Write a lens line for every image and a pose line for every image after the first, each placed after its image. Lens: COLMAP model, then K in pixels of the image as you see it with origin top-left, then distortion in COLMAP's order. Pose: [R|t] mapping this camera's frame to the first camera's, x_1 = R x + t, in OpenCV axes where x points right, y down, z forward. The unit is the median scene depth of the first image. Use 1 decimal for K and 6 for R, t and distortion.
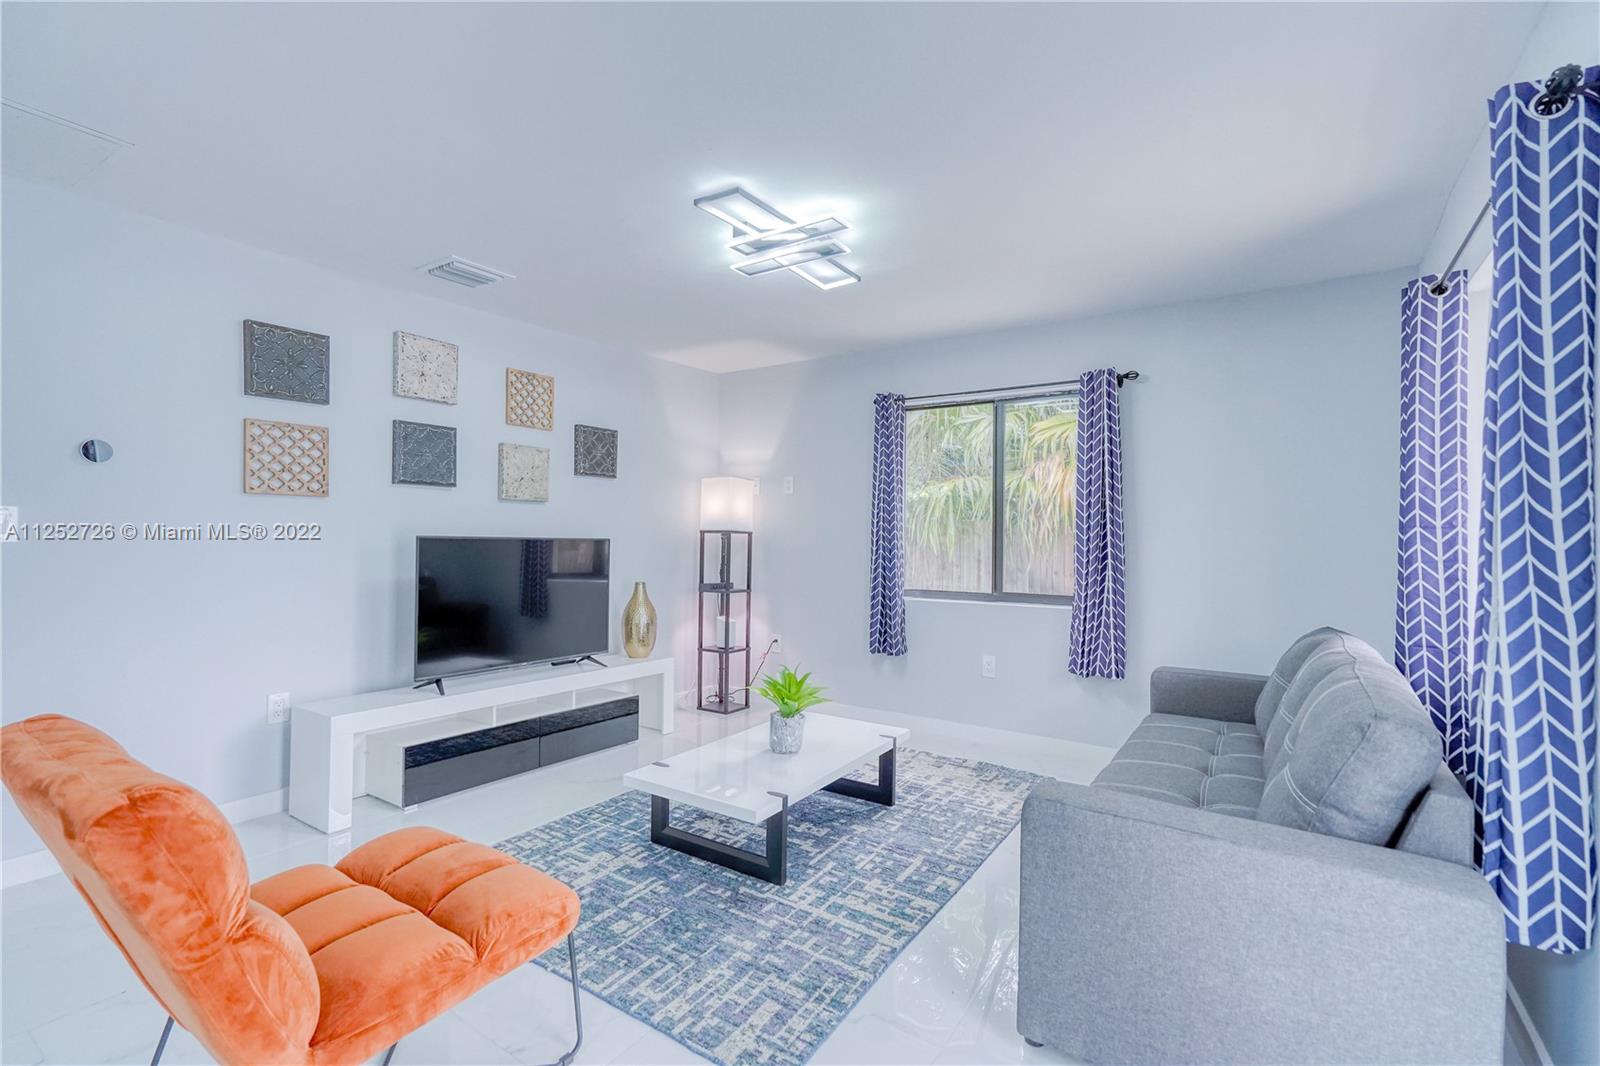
lens RADIAL K [[762.5, 0, 800.0], [0, 762.5, 533.0], [0, 0, 1]] dist [-0.057578, 0.021024]
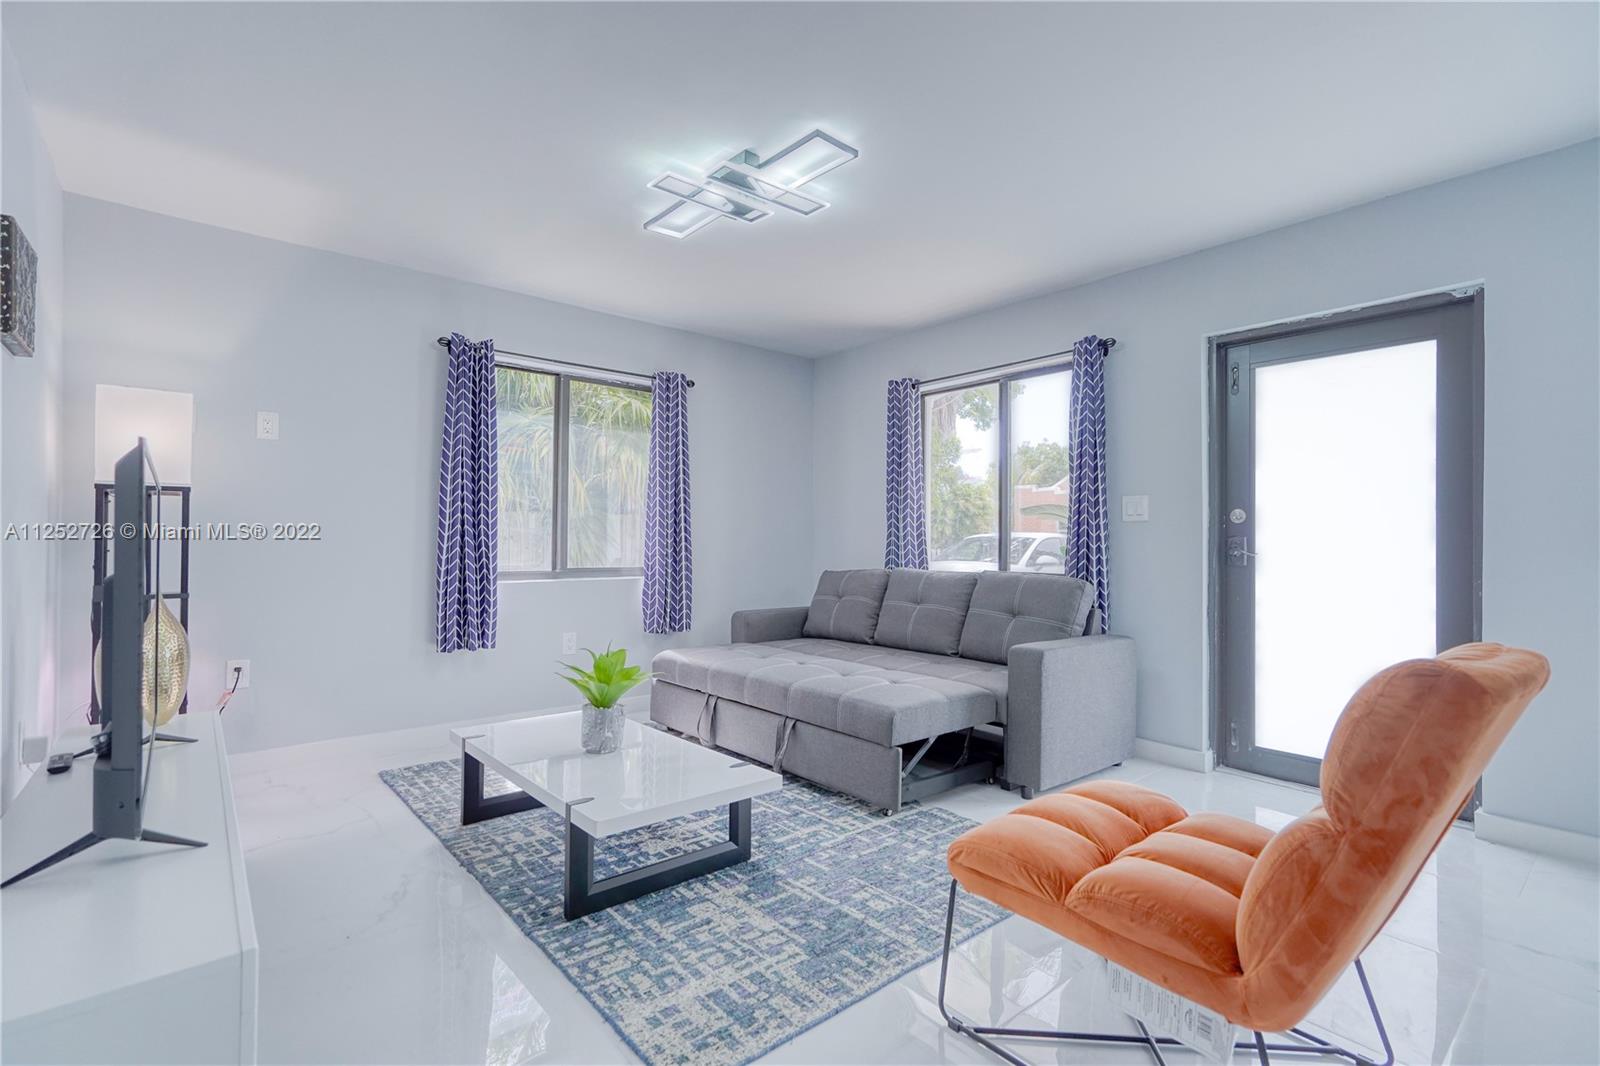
lens RADIAL K [[762.5, 0, 800.0], [0, 762.5, 533.0], [0, 0, 1]] dist [-0.057578, 0.021024]
pose [[0.220927, 0.016455, 0.975152, -0.948059], [0.003158, 0.999840, -0.017587, 0.074595], [-0.975285, 0.006965, 0.220839, 0.730005]]
